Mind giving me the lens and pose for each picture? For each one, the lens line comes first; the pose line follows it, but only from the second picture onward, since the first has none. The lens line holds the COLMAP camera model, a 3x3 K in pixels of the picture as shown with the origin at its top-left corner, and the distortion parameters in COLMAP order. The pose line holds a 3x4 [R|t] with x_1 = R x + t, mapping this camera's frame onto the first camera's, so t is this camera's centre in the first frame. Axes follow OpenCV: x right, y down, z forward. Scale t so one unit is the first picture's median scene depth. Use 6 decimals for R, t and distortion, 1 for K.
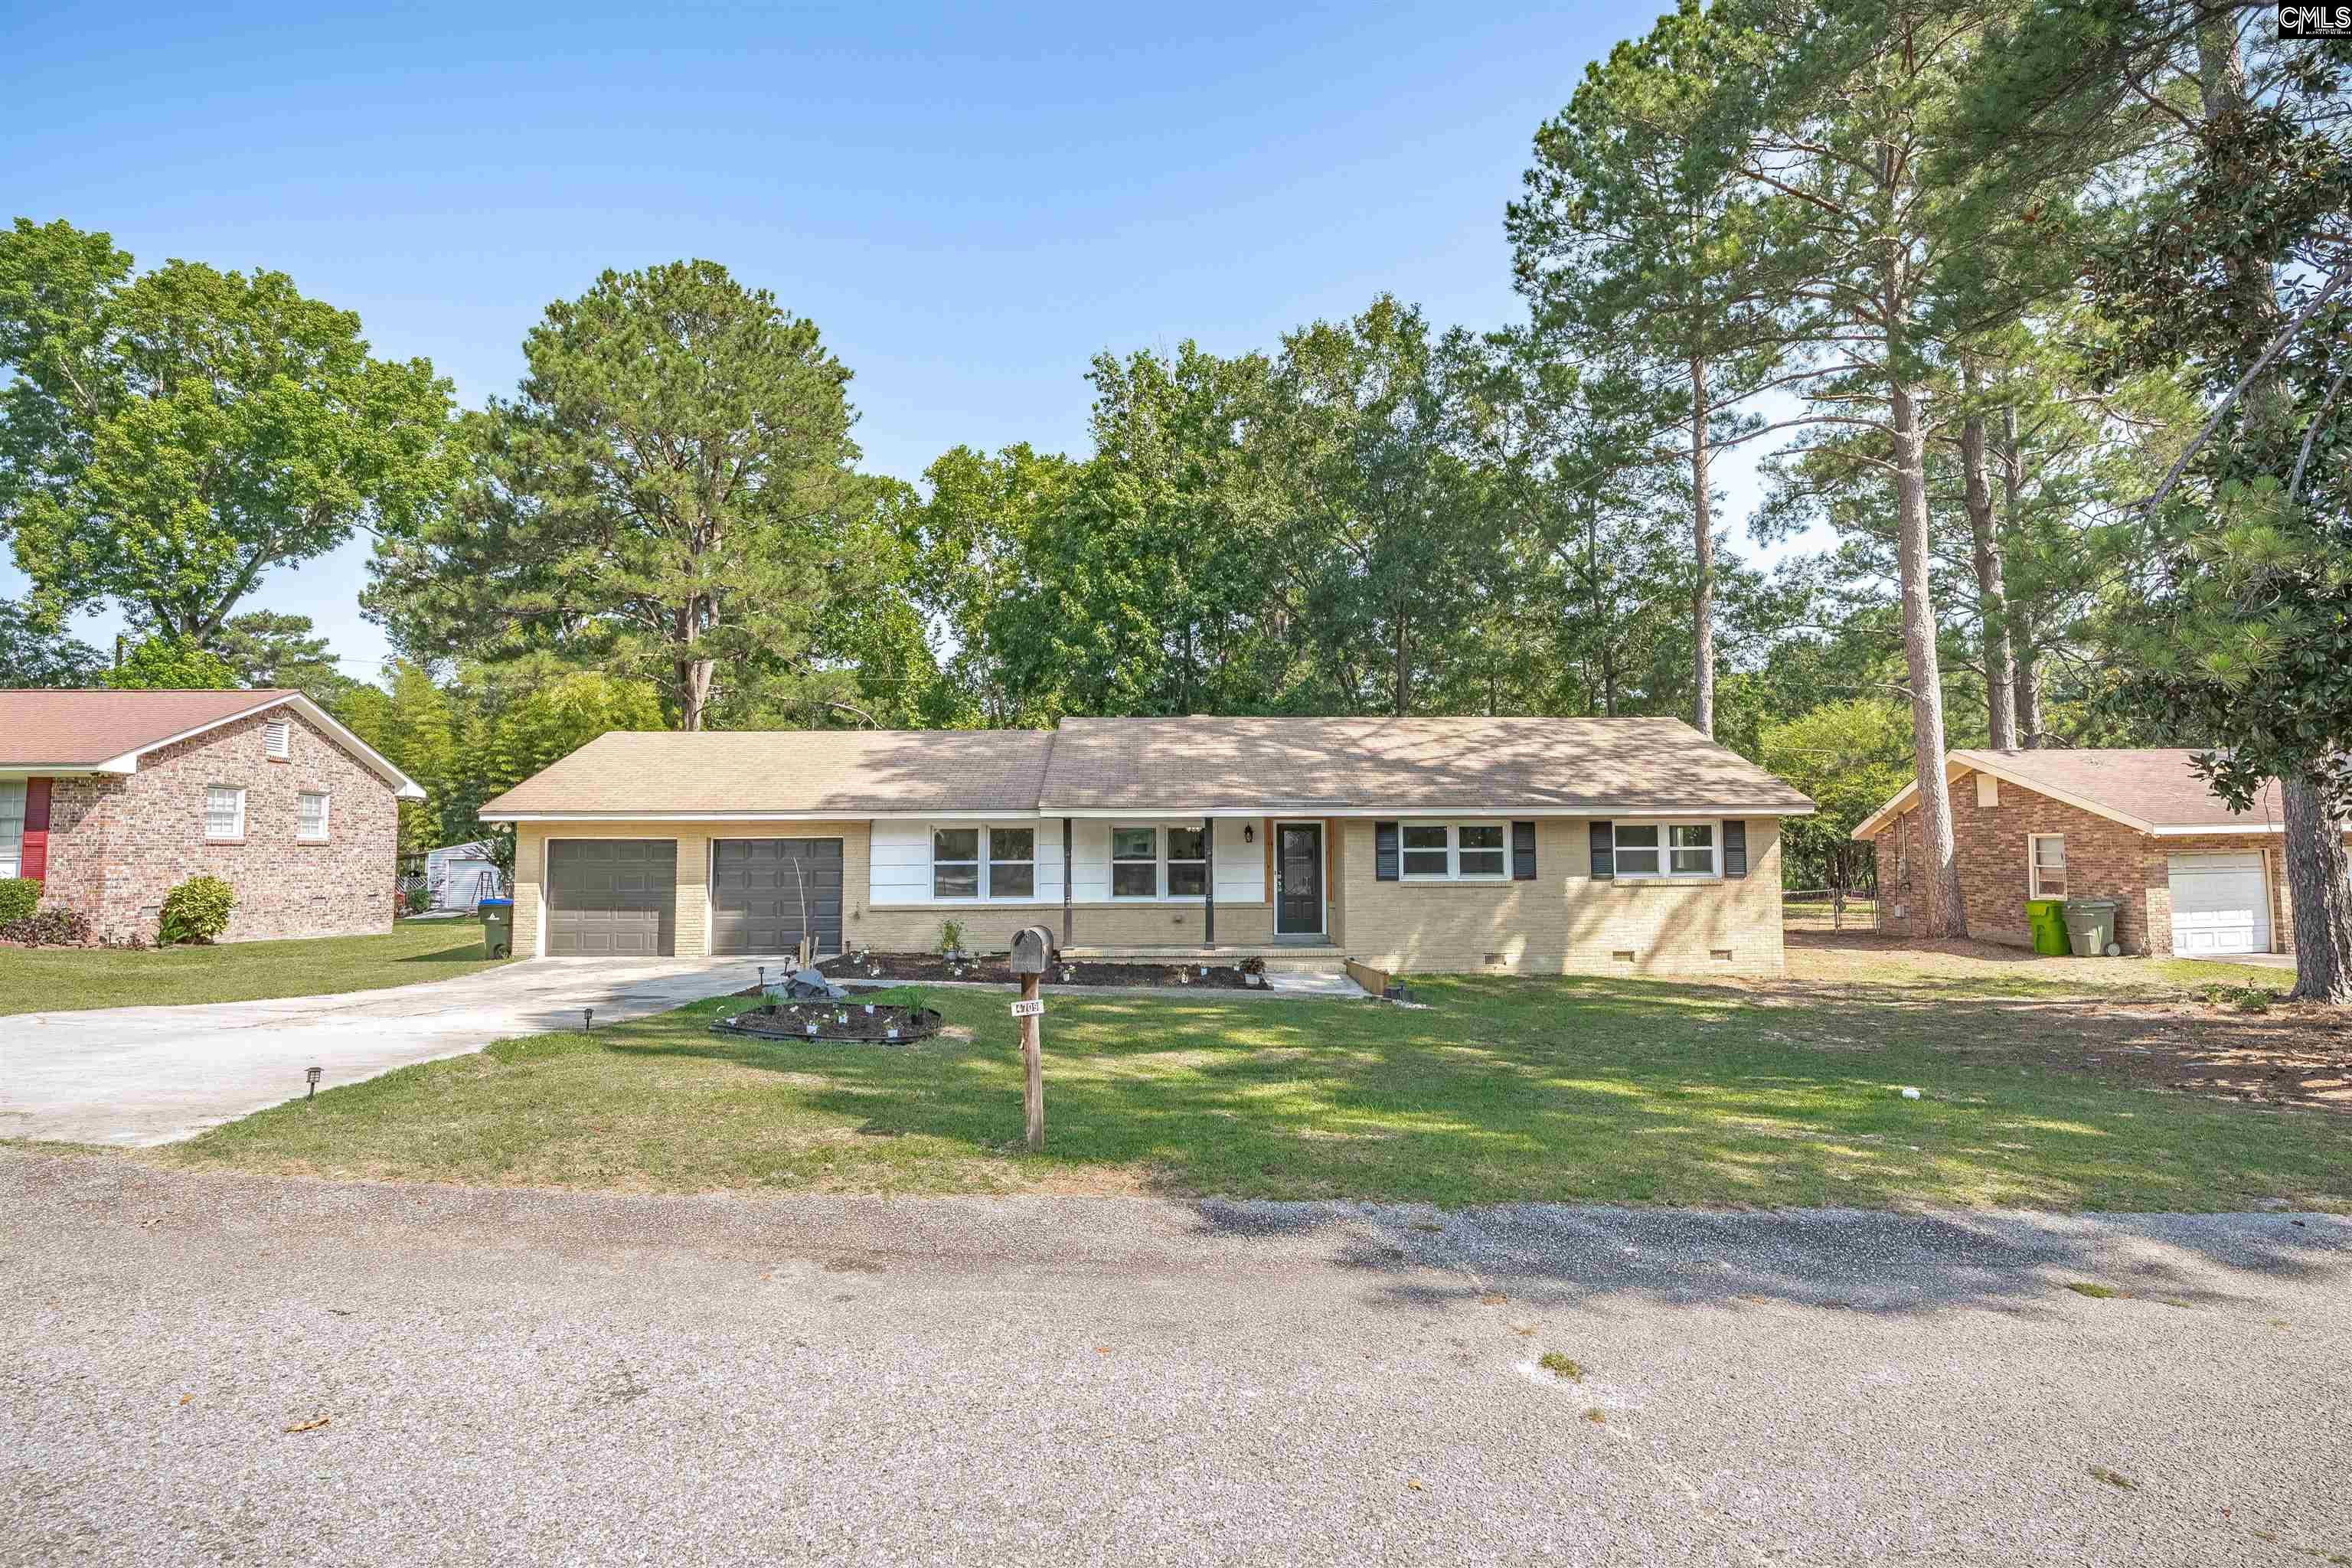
lens RADIAL K [[1123.3, 0, 1198.1], [0, 1123.3, 786.5], [0, 0, 1]] dist [-0.031141, 0.003053]
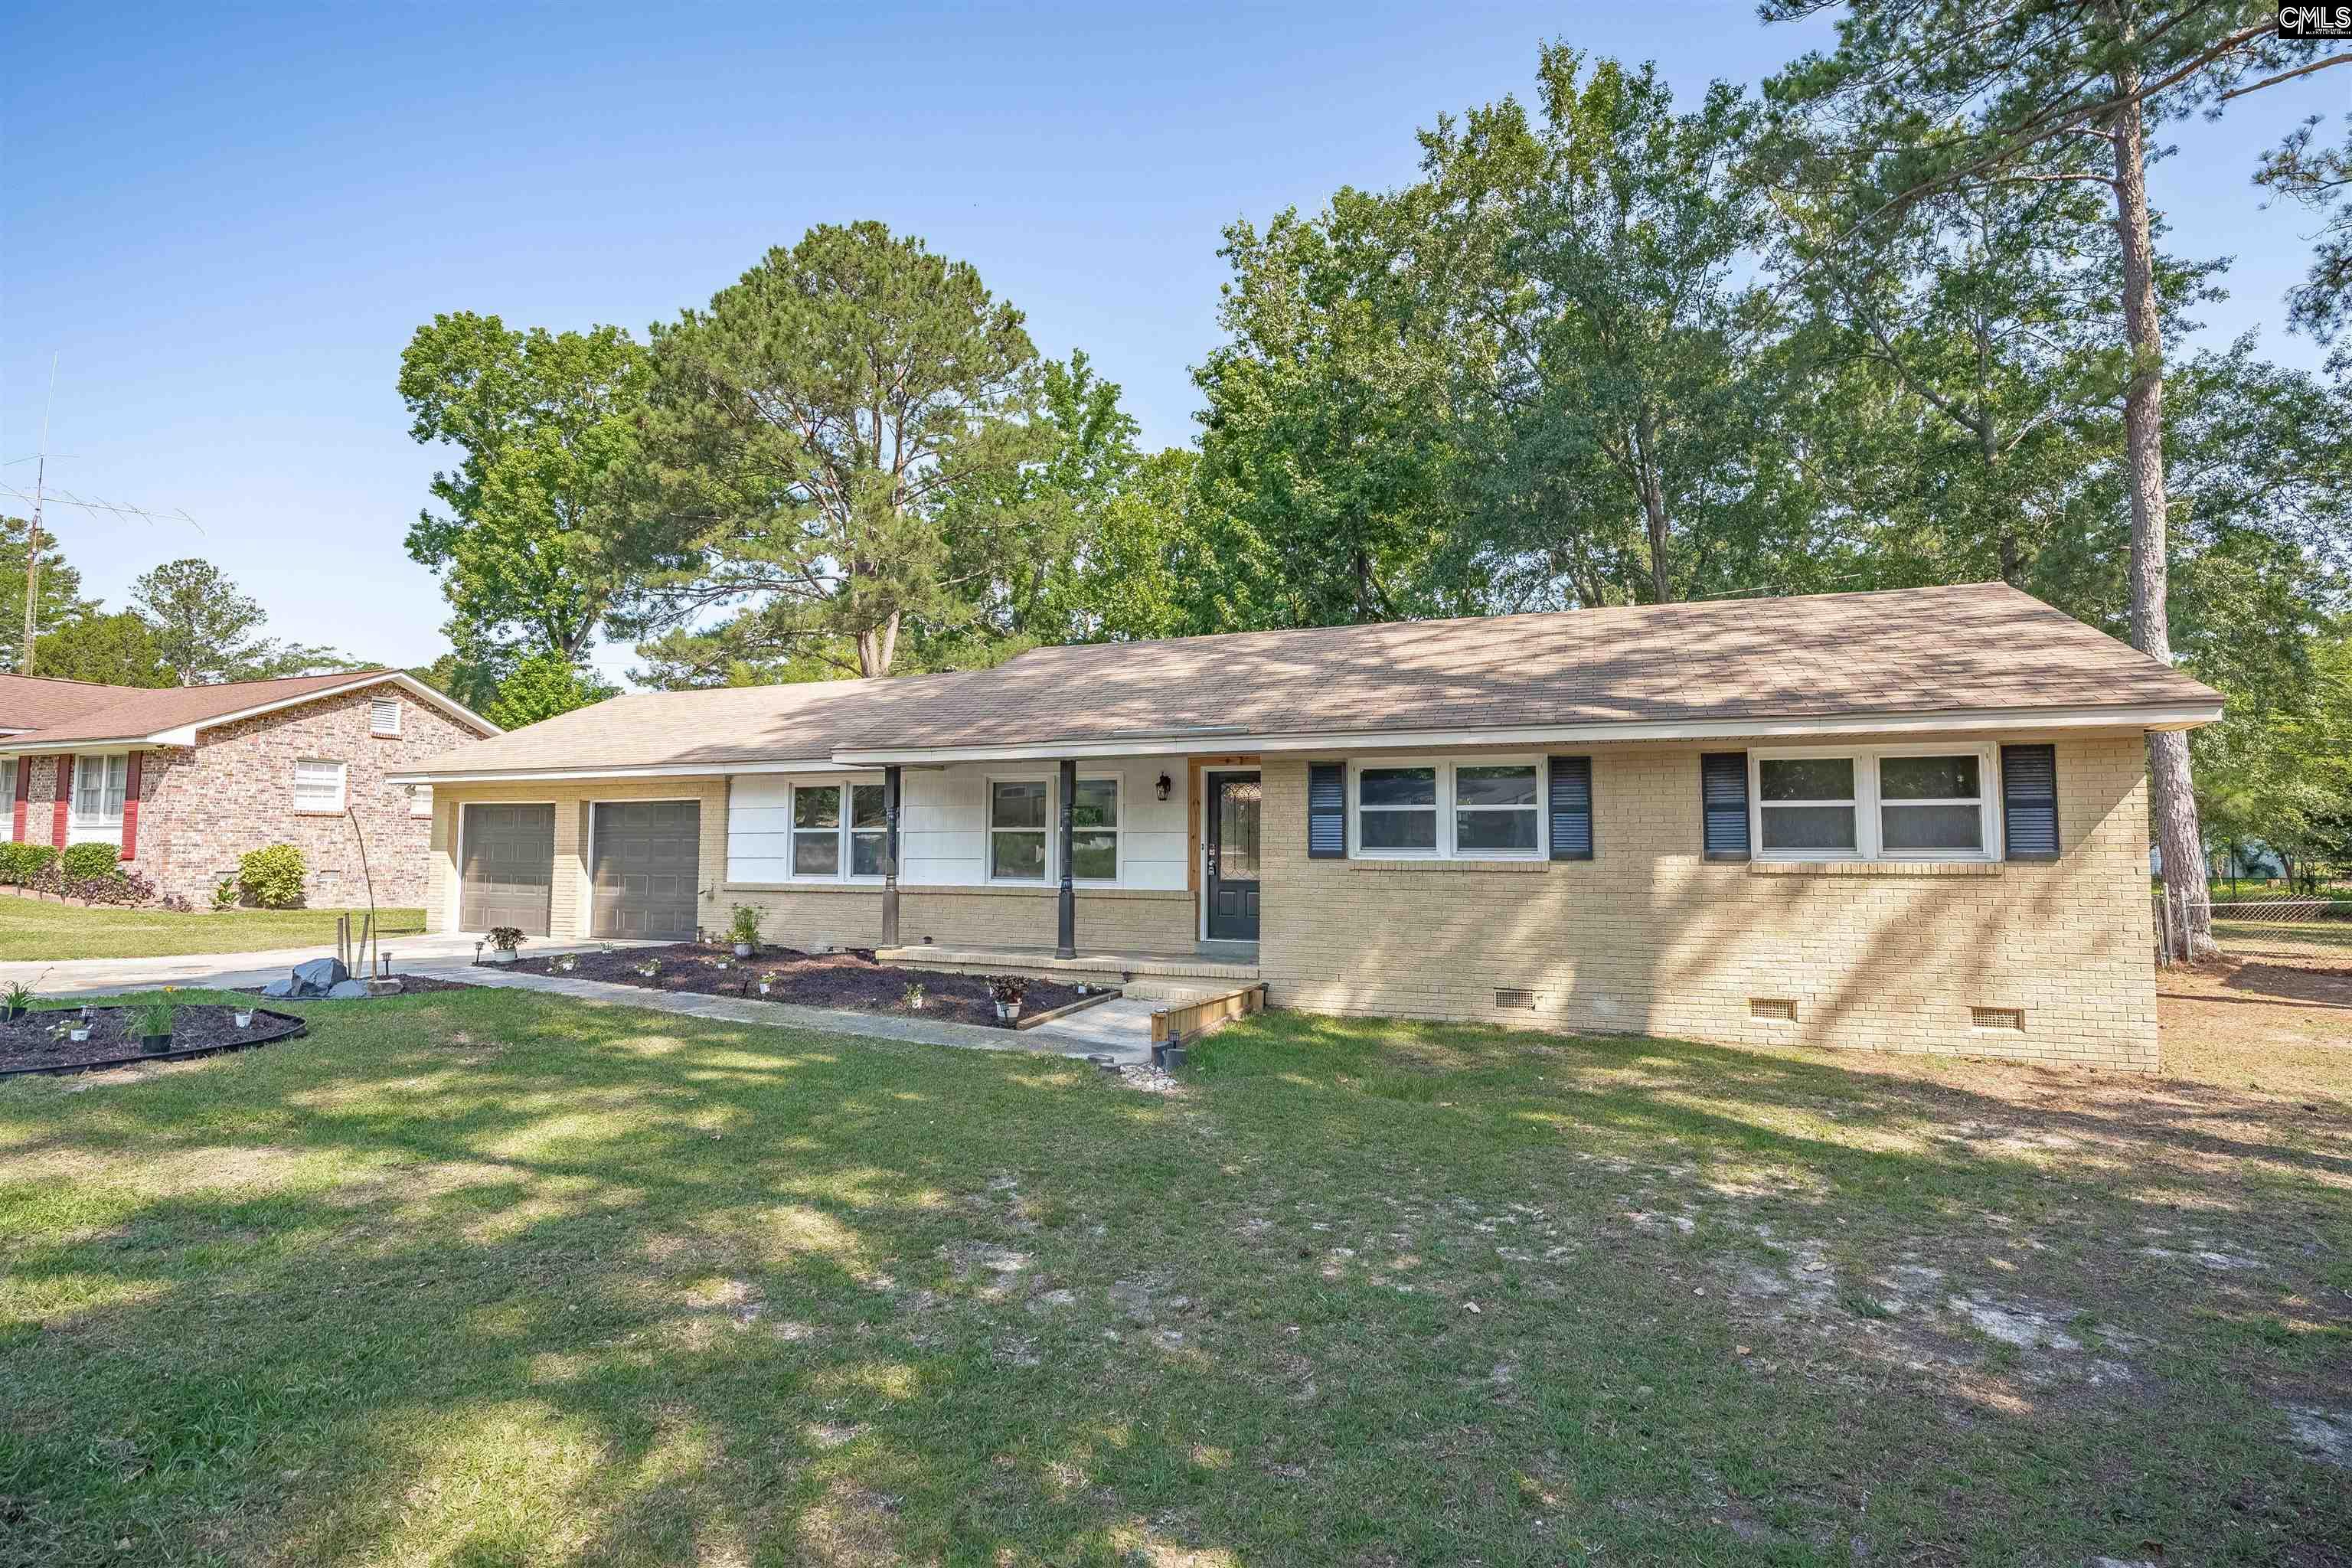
lens RADIAL K [[1123.3, 0, 1191.3], [0, 1123.3, 773.9], [0, 0, 1]] dist [-0.031141, 0.003053]
pose [[0.917391, -0.018989, -0.397534, 0.325877], [0.013548, 0.999772, -0.016491, 0.045232], [0.397757, 0.009742, 0.917439, 0.397207]]
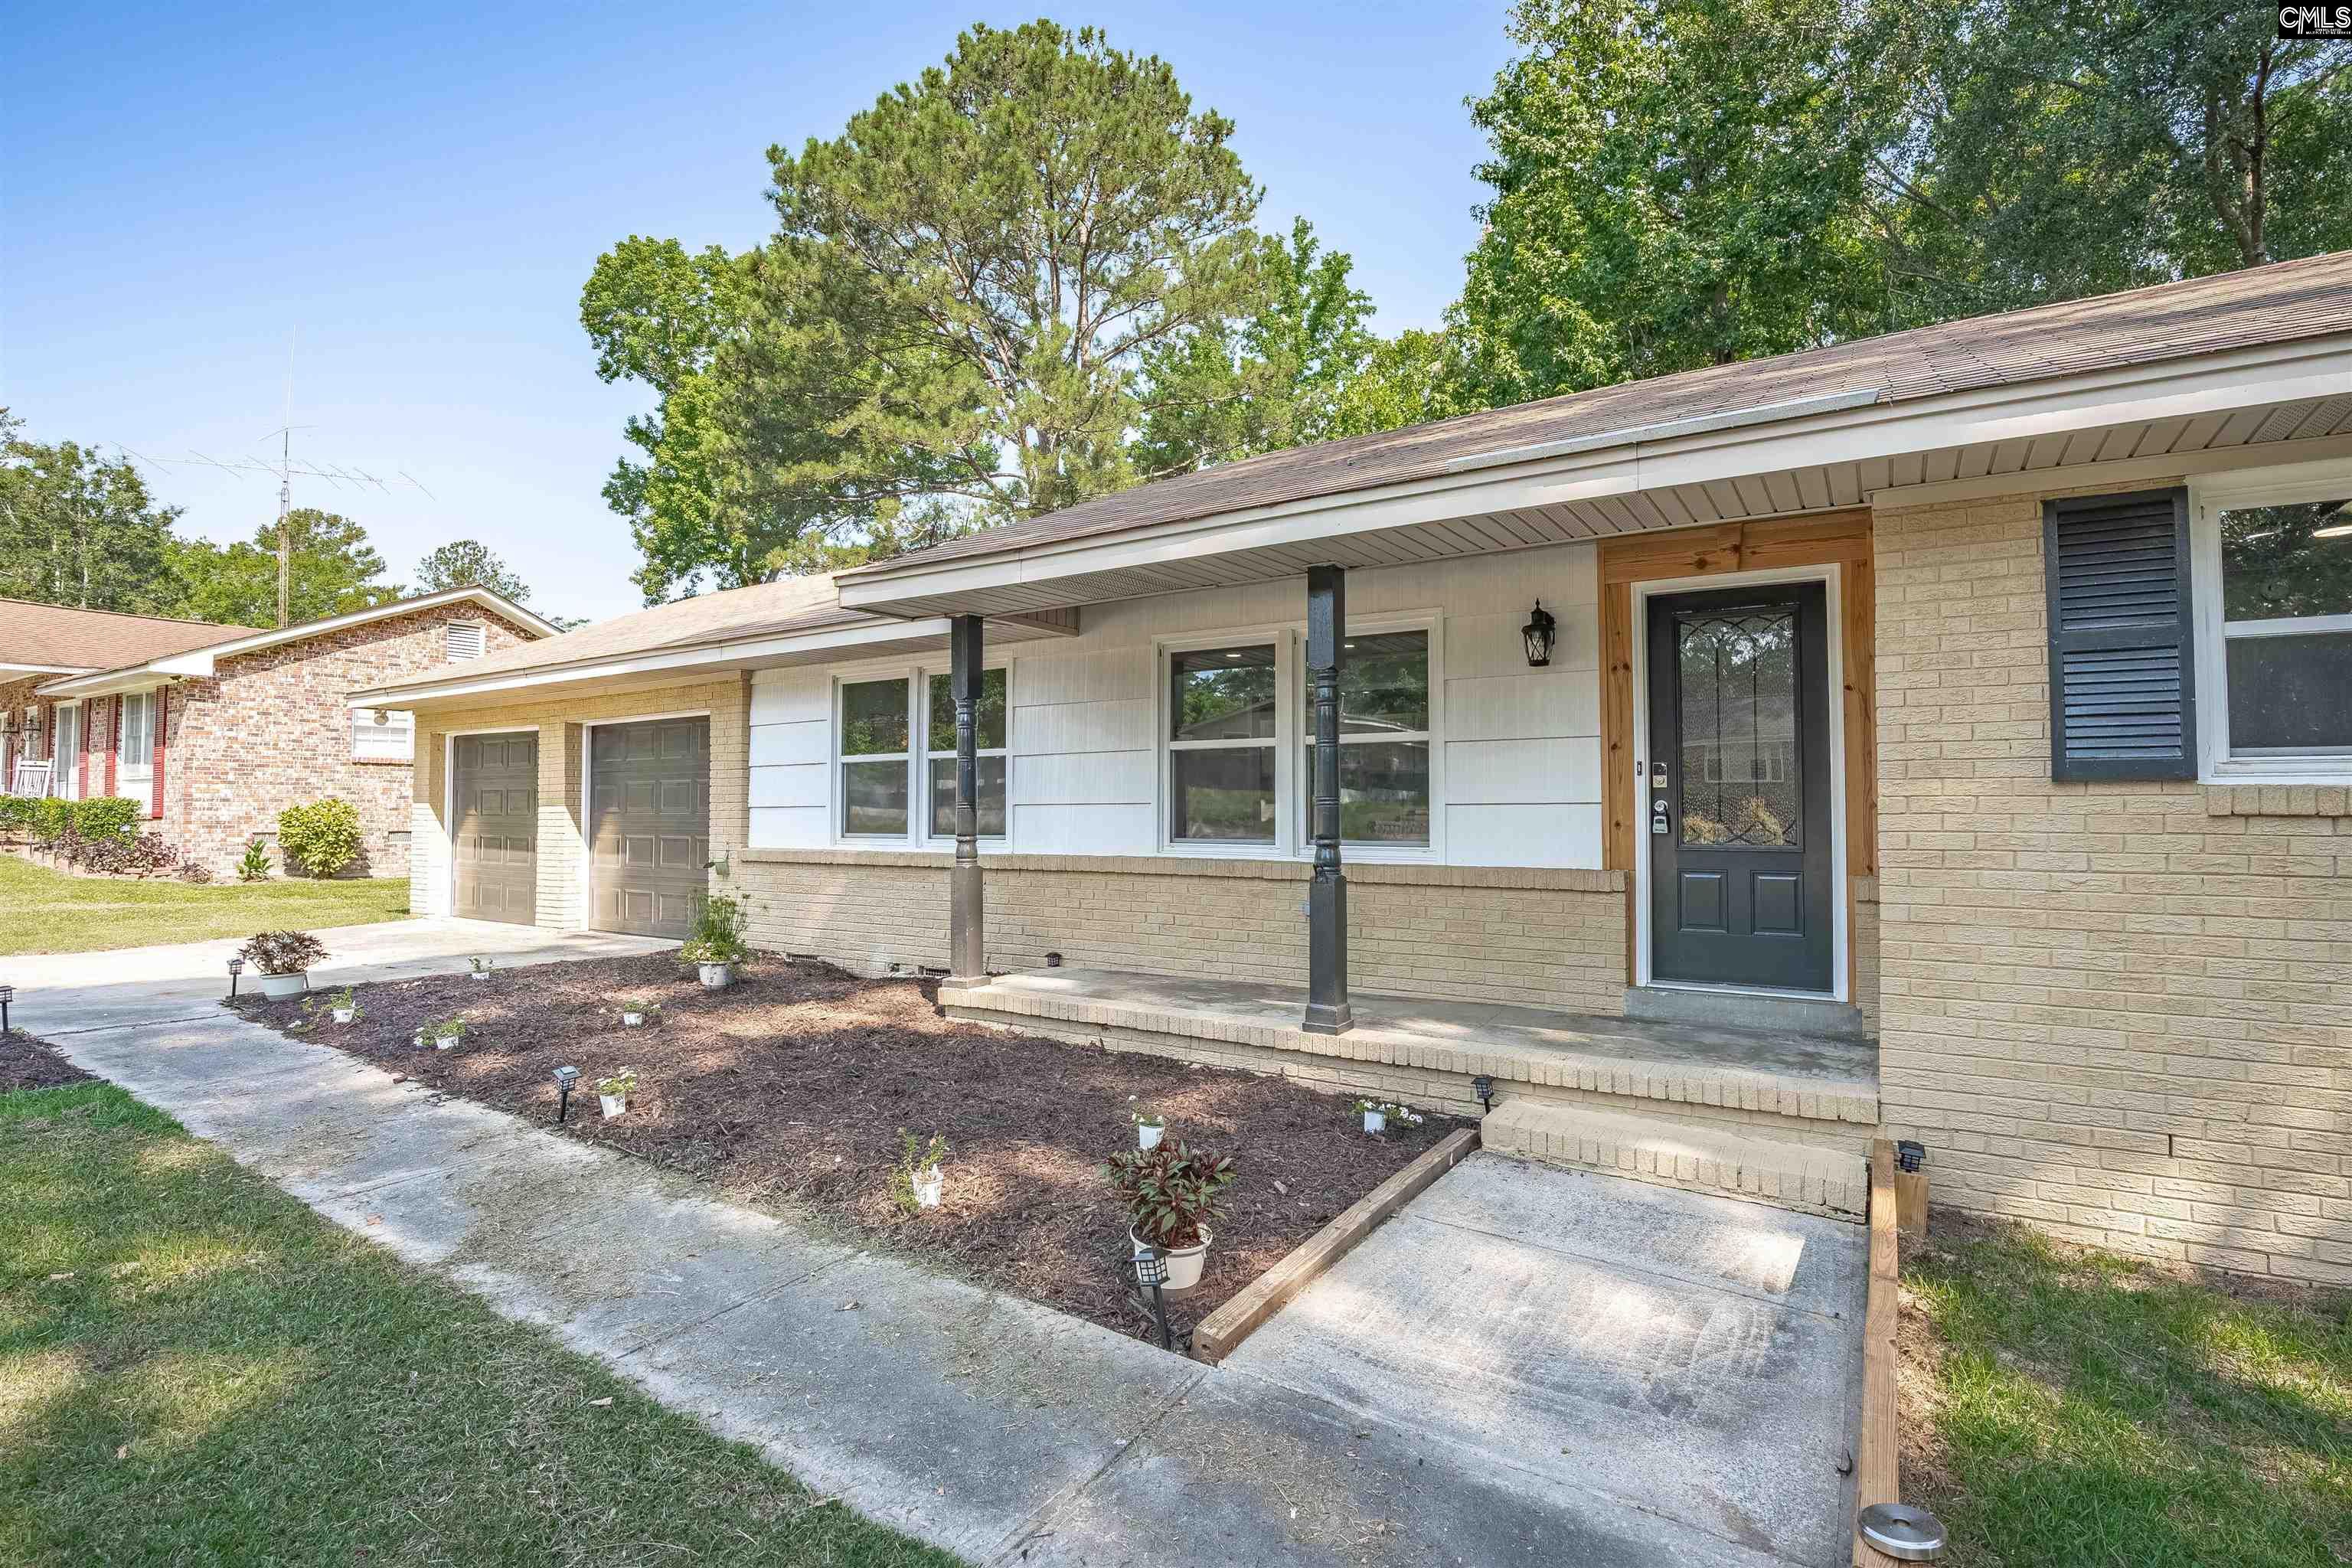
lens RADIAL K [[1123.3, 0, 1195.4], [0, 1123.3, 775.8], [0, 0, 1]] dist [-0.031141, 0.003053]
pose [[0.822016, -0.013844, -0.569296, 0.137615], [0.028314, 0.999462, 0.016578, 0.071202], [0.568760, -0.029747, 0.821966, 0.709061]]
